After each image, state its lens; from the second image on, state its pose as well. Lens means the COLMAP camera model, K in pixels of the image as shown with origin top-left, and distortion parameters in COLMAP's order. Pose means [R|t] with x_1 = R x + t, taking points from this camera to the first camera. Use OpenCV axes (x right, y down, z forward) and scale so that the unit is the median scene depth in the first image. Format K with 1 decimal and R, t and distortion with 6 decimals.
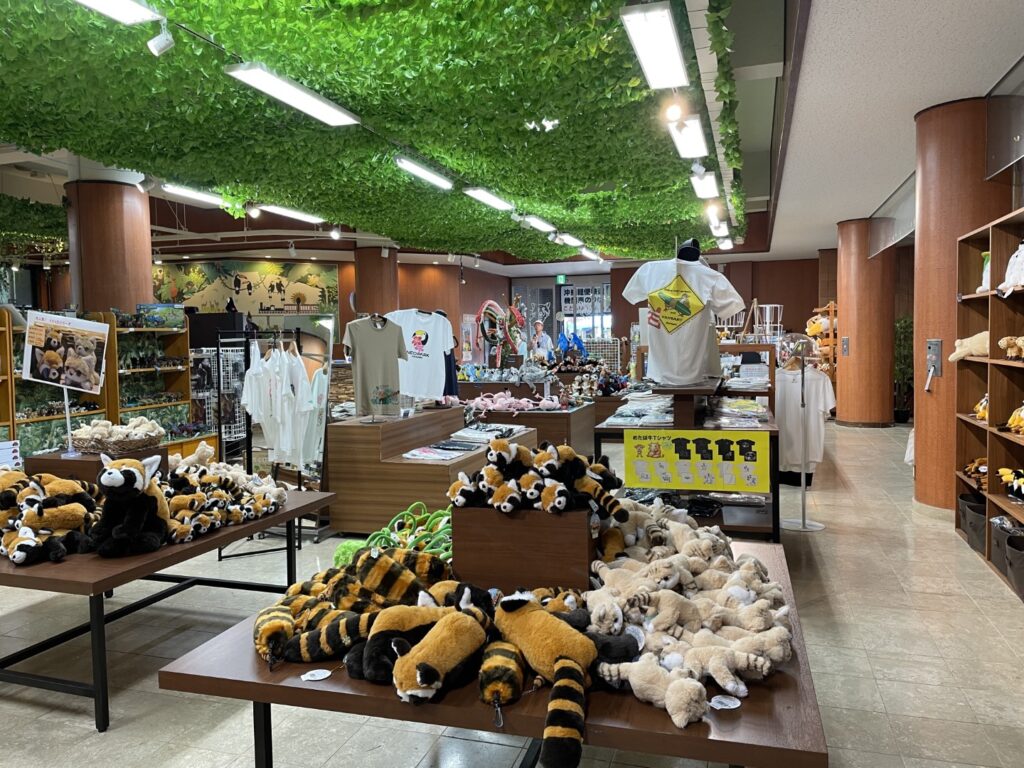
lens RADIAL K [[775.1, 0, 512.8], [0, 775.1, 384.3], [0, 0, 1]] dist [-0.009048, -0.006408]
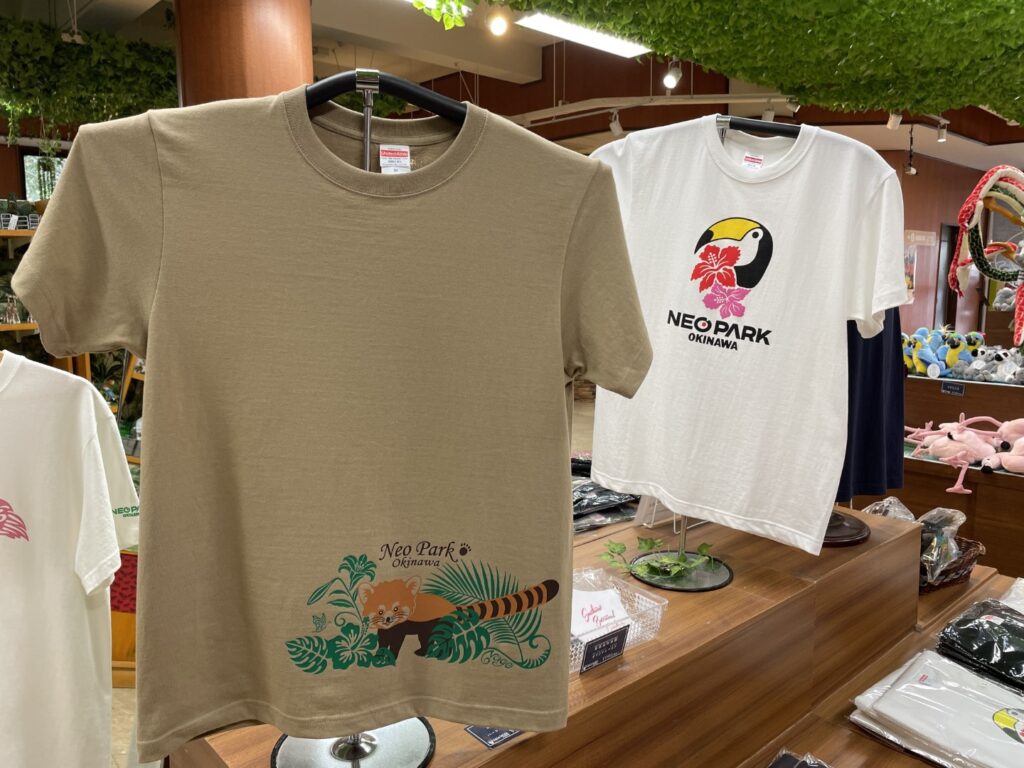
lens RADIAL K [[775.1, 0, 510.1], [0, 775.1, 382.6], [0, 0, 1]] dist [-0.009048, -0.006408]
pose [[0.867003, 0.080014, -0.491837, -0.046226], [-0.037279, 0.994673, 0.096102, -0.030308], [0.496906, -0.064985, 0.865368, 0.555769]]
